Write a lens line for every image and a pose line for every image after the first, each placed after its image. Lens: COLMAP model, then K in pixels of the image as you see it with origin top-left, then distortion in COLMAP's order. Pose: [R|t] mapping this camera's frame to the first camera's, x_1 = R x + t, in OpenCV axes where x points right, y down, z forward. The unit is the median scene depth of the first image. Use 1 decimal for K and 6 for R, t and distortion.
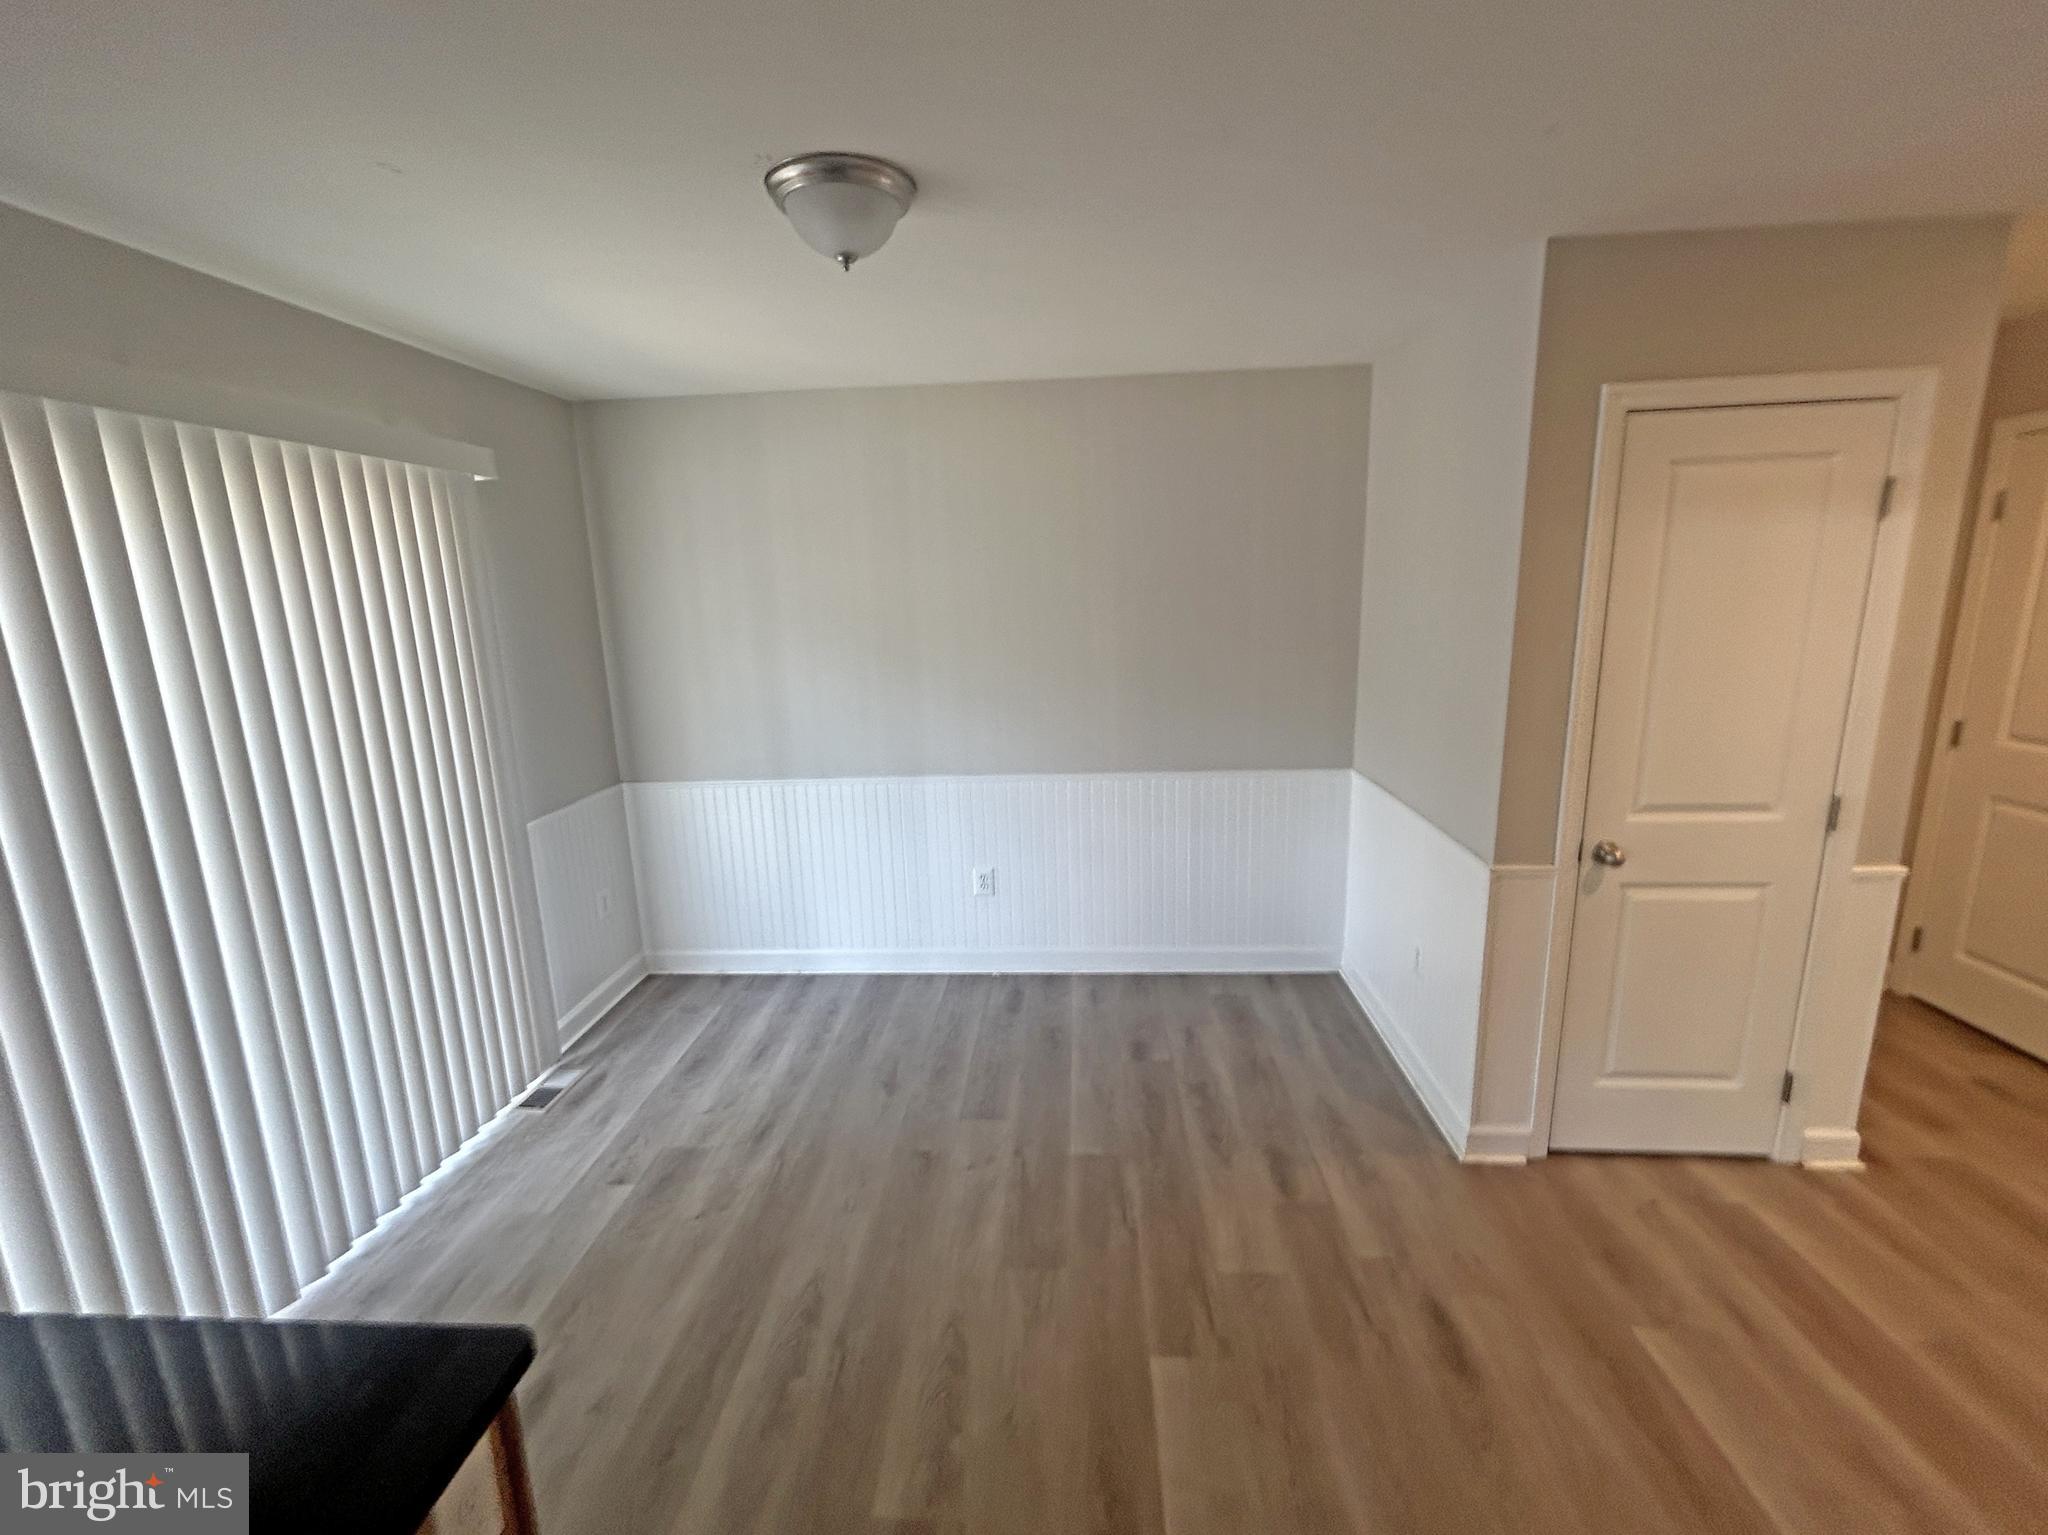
lens RADIAL K [[833.0, 0, 1026.5], [0, 833.0, 759.5], [0, 0, 1]] dist [0.000686, 0.001133]
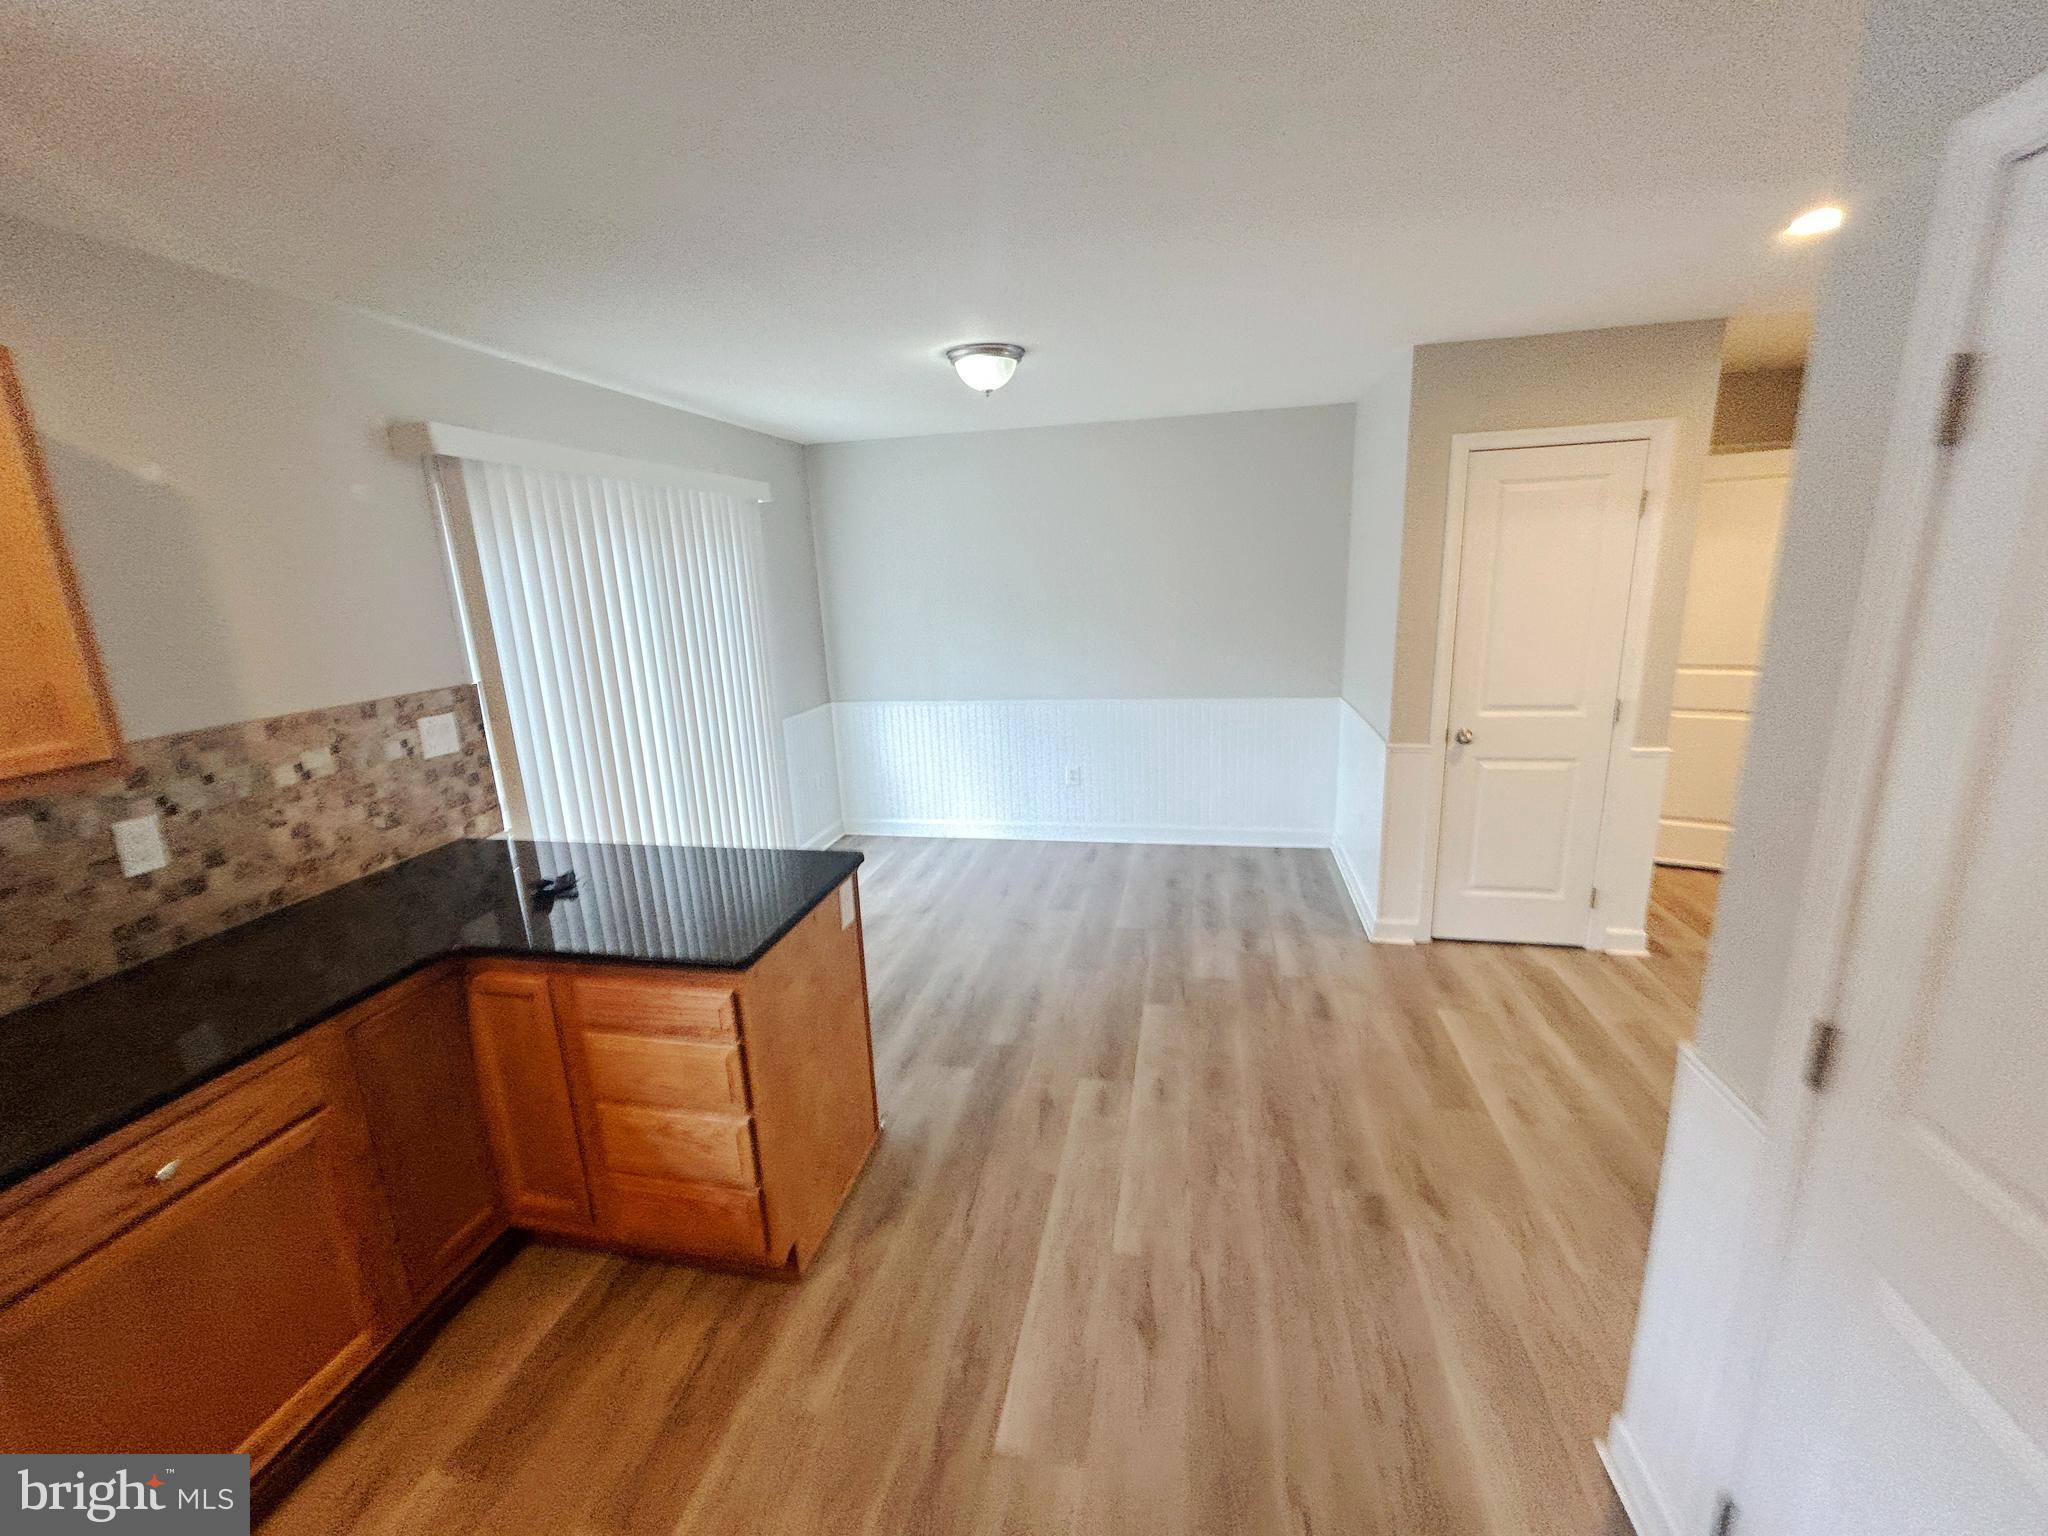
lens RADIAL K [[833.0, 0, 1027.2], [0, 833.0, 765.8], [0, 0, 1]] dist [0.000686, 0.001133]
pose [[0.988565, 0.026469, -0.148451, 0.120514], [-0.022363, 0.999322, 0.029260, 0.132840], [0.149125, -0.025605, 0.988487, -0.613348]]
